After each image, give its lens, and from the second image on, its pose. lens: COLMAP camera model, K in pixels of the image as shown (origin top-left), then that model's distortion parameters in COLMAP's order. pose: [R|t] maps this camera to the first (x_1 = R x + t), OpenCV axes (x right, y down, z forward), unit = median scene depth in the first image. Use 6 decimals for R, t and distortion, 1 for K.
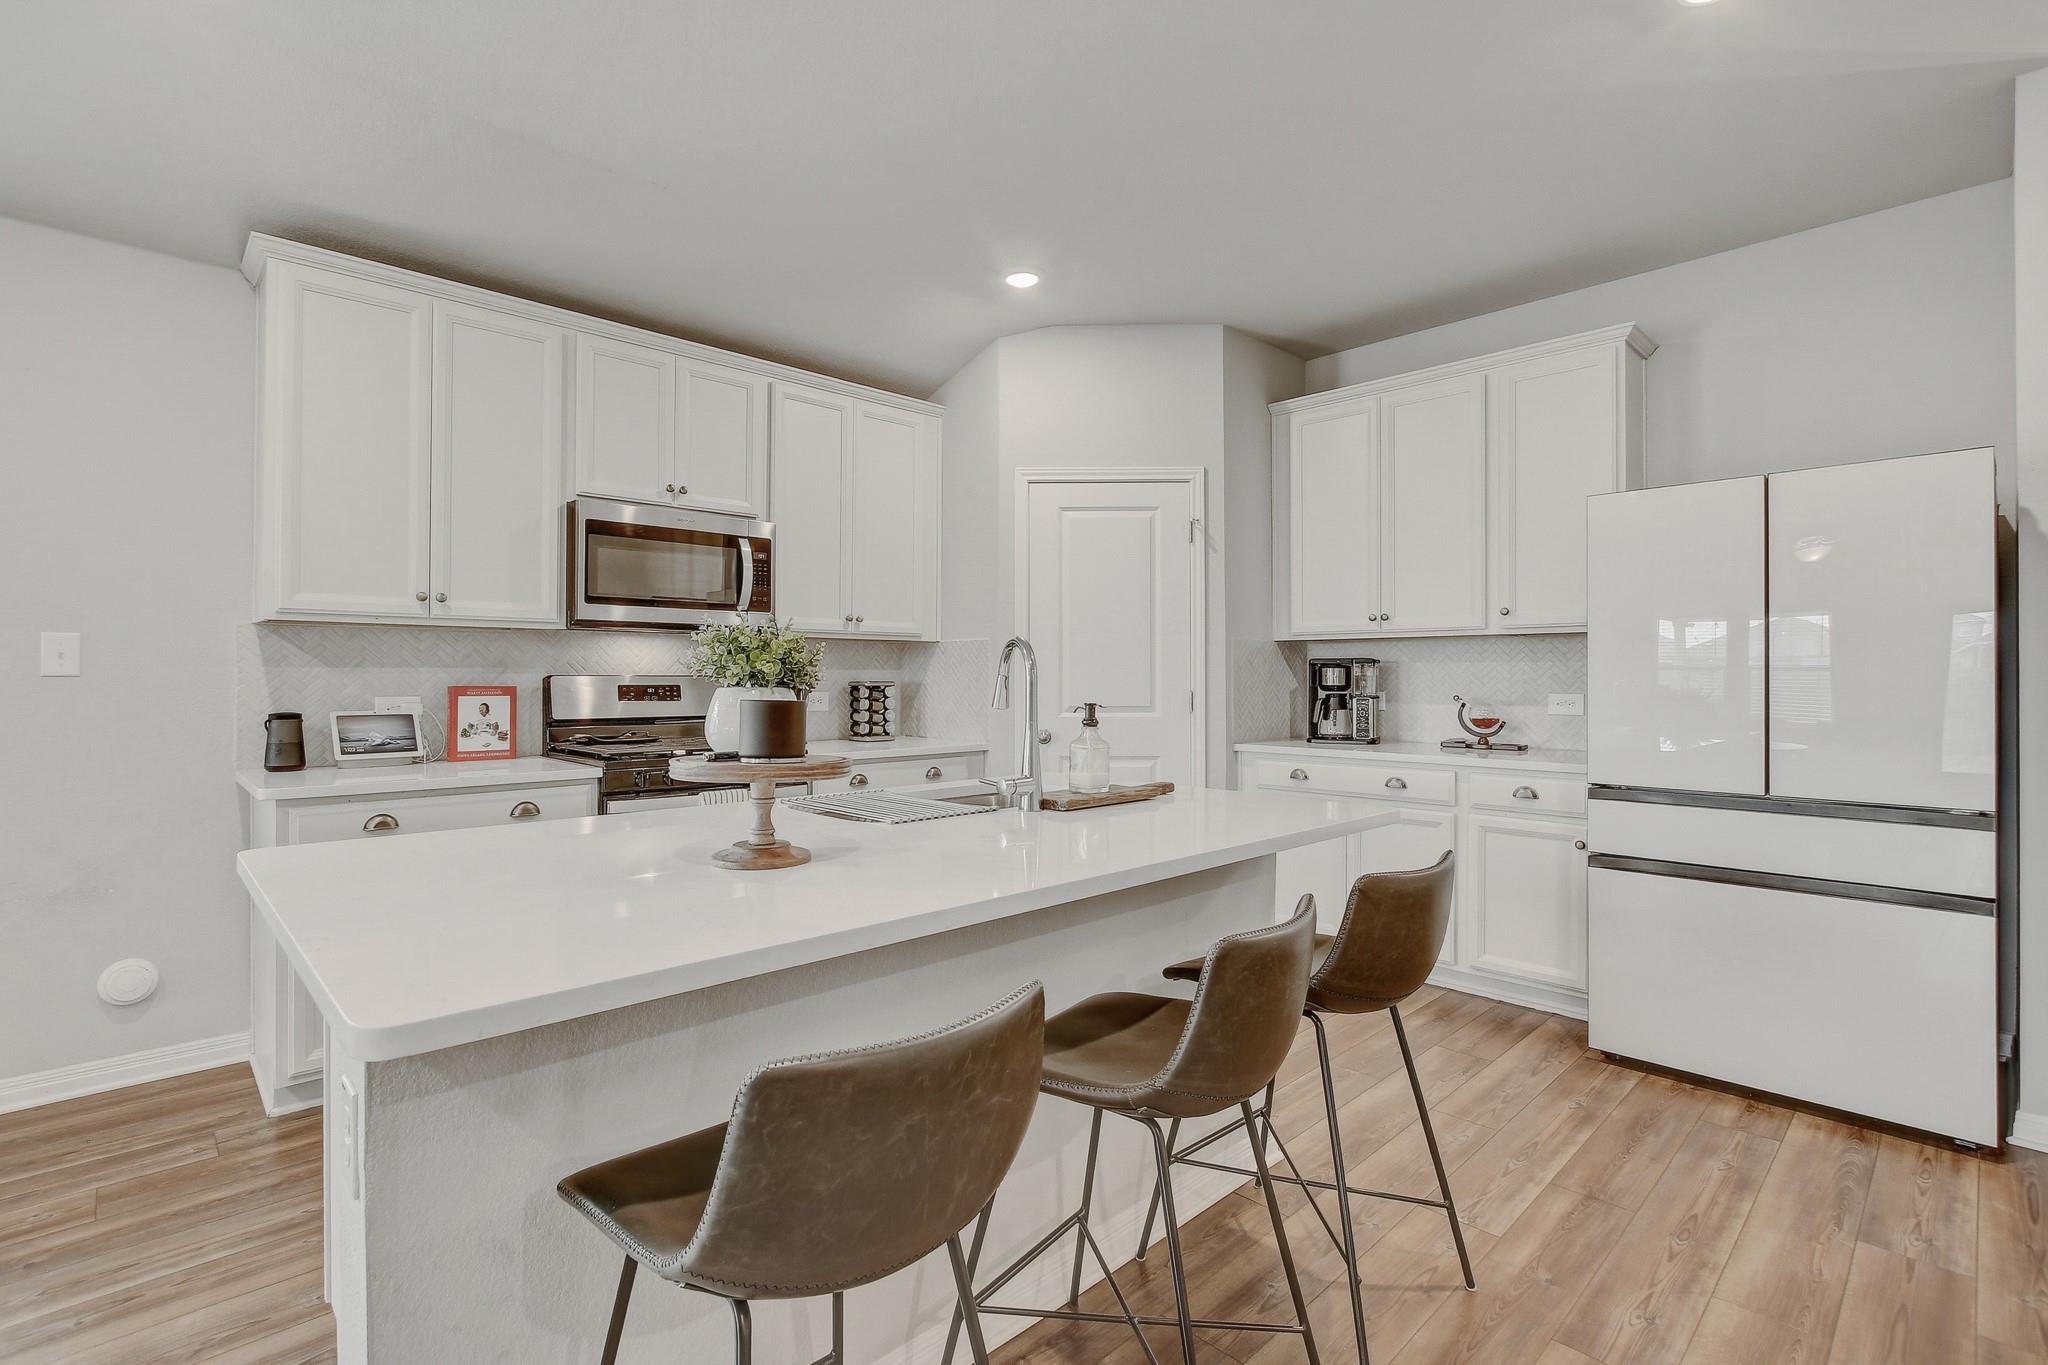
lens RADIAL K [[946.3, 0, 1024.0], [0, 946.3, 682.5], [0, 0, 1]] dist [-0.011401, -0.000134]
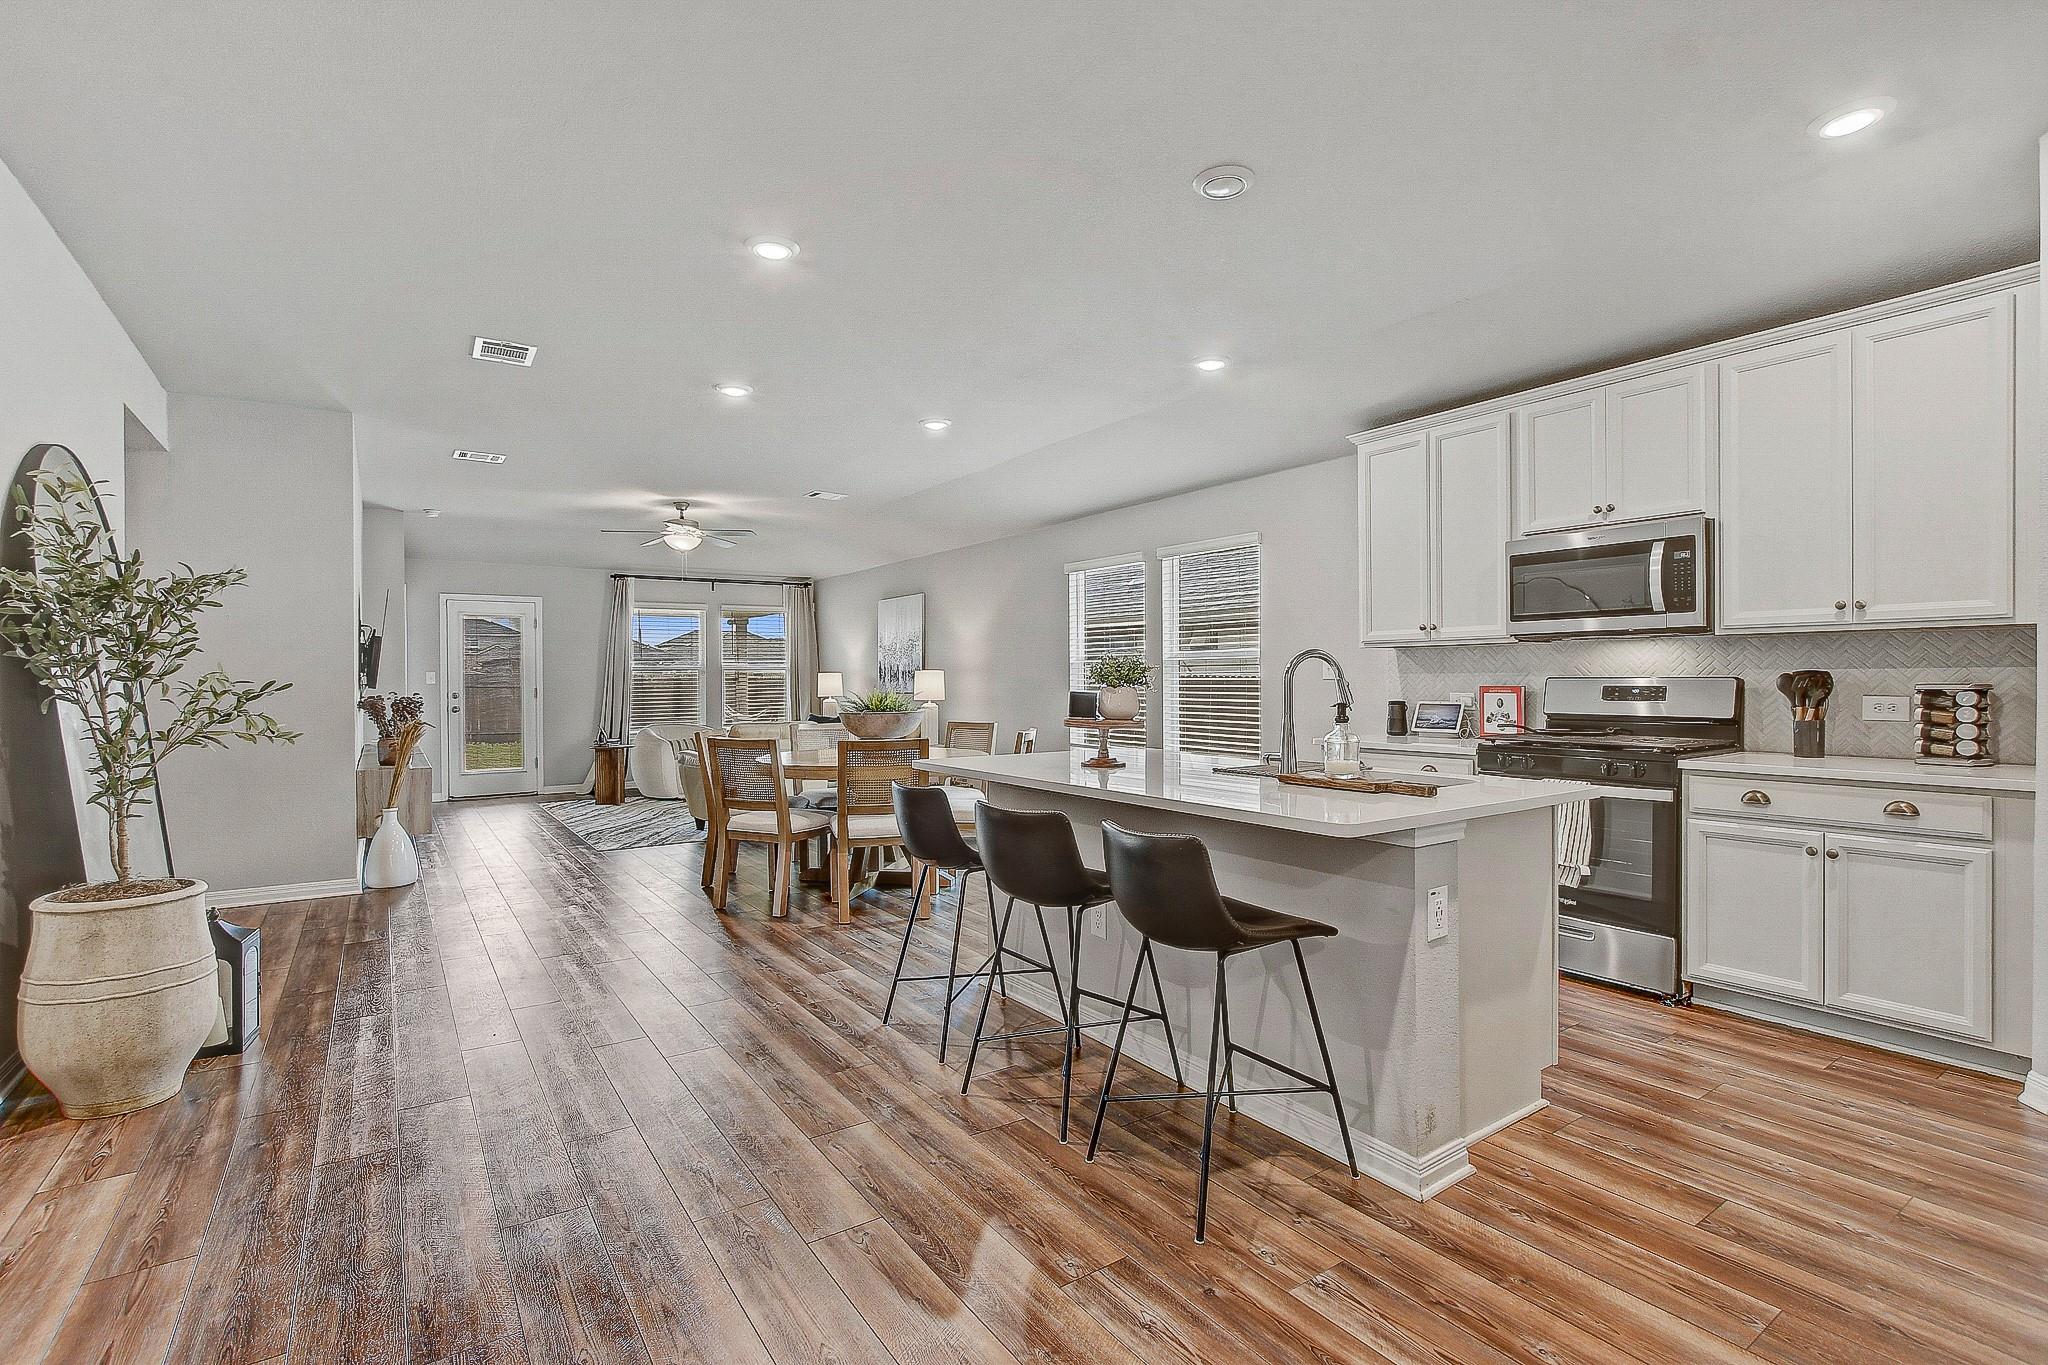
lens RADIAL K [[946.3, 0, 1024.0], [0, 946.3, 682.5], [0, 0, 1]] dist [-0.011401, -0.000134]
pose [[-0.167816, 0.001875, -0.985817, 0.770808], [-0.000353, 0.999998, 0.001962, -0.003183], [0.985818, 0.000677, -0.167815, 0.477478]]
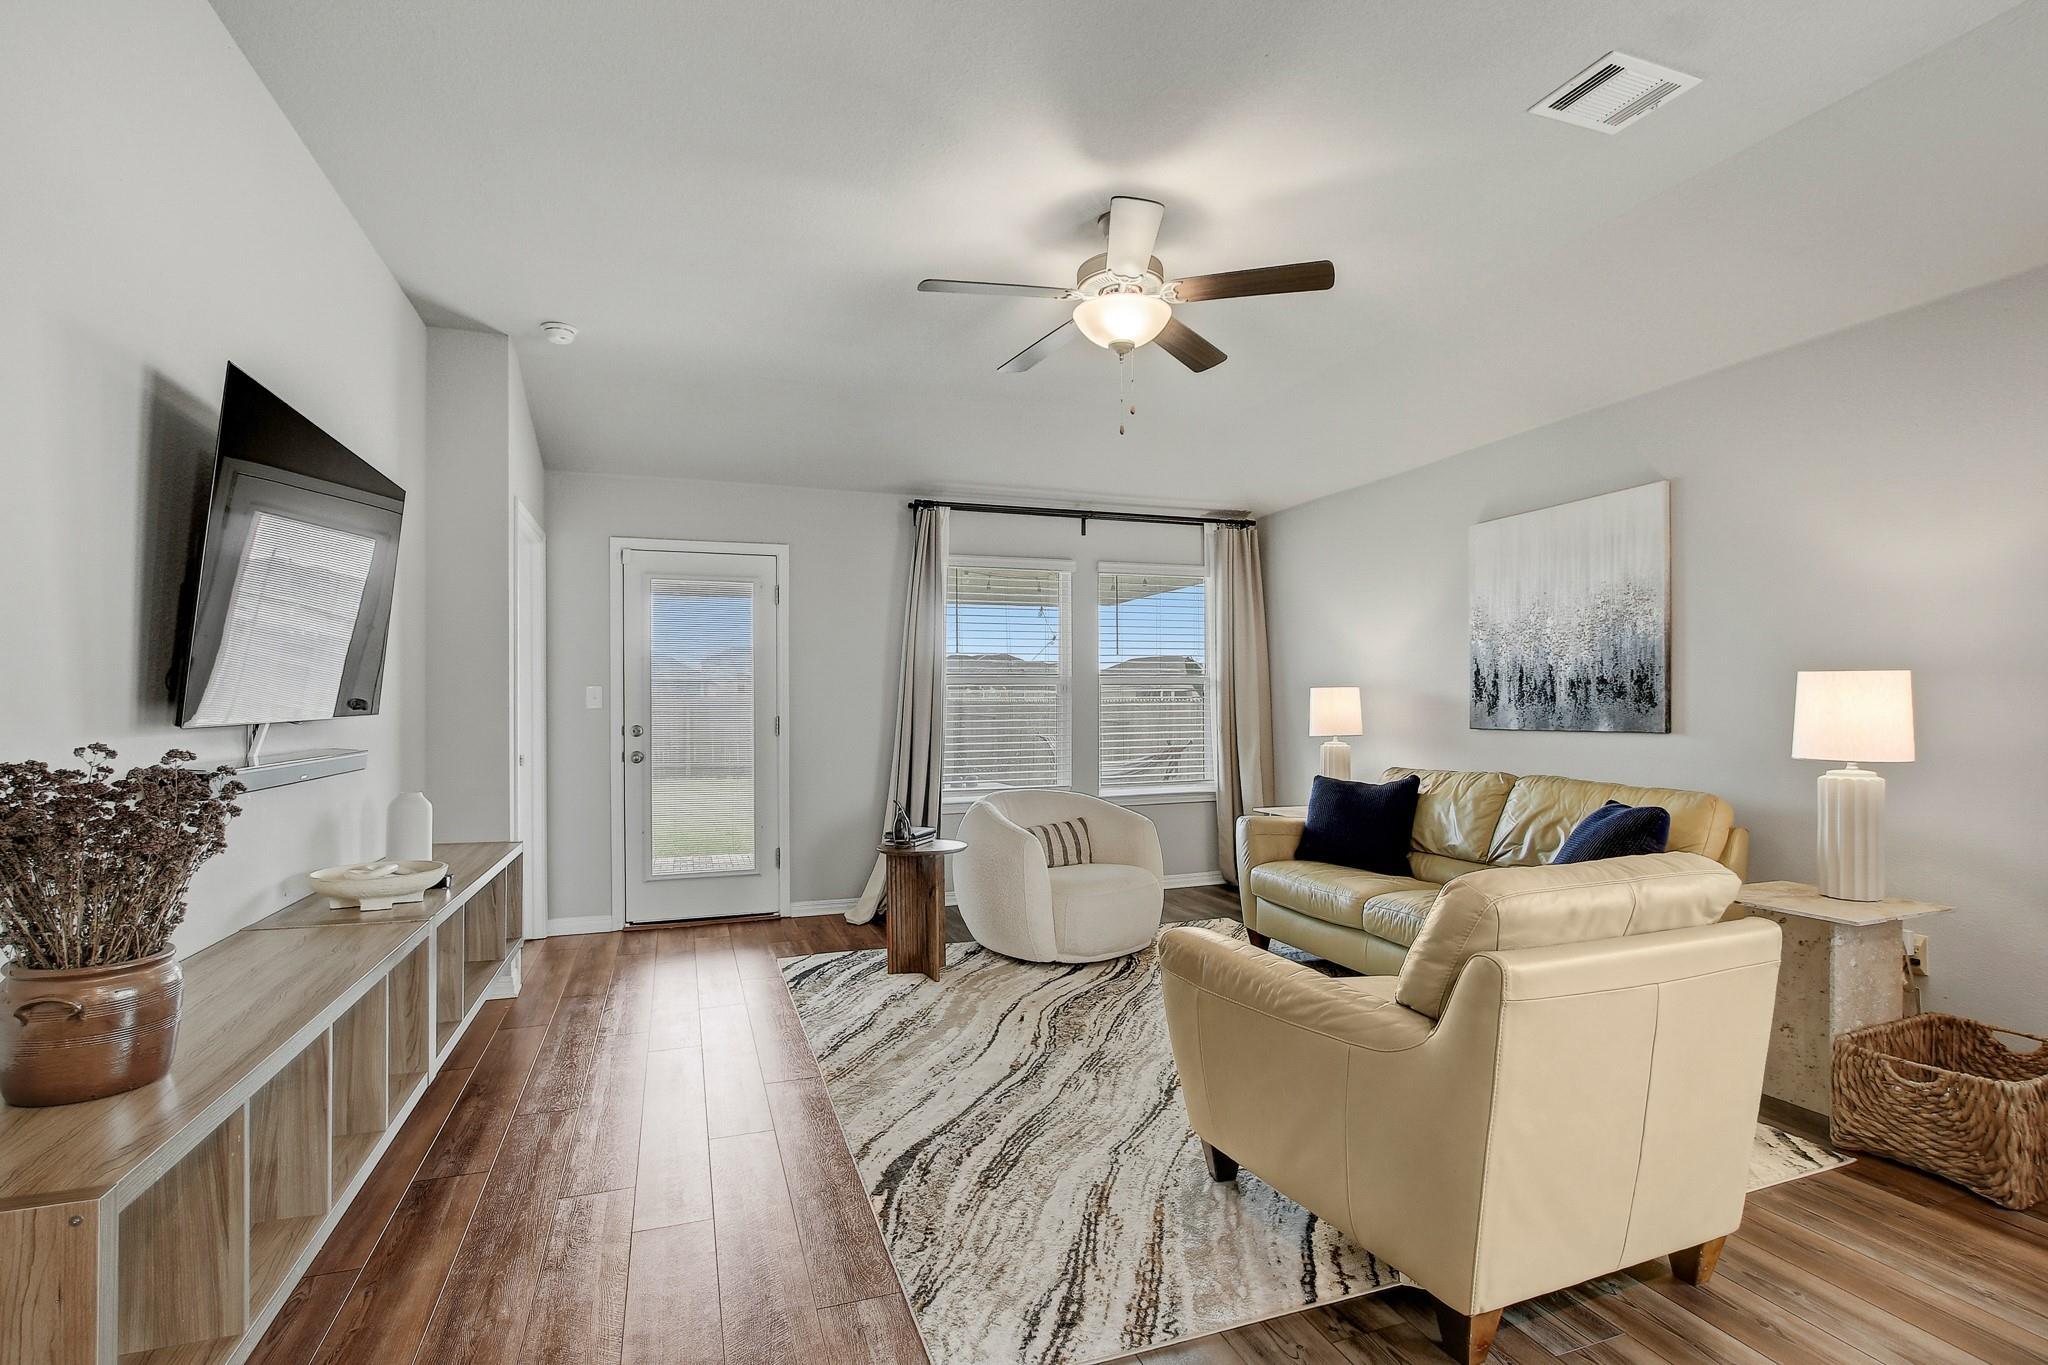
lens RADIAL K [[955.7, 0, 1025.2], [0, 955.7, 713.0], [0, 0, 1]] dist [-0.010395, -0.000148]
pose [[-0.407848, 0.004979, -0.913036, -0.498139], [-0.001133, 0.999982, 0.005959, 0.004907], [0.913049, 0.003465, -0.407835, -0.428088]]
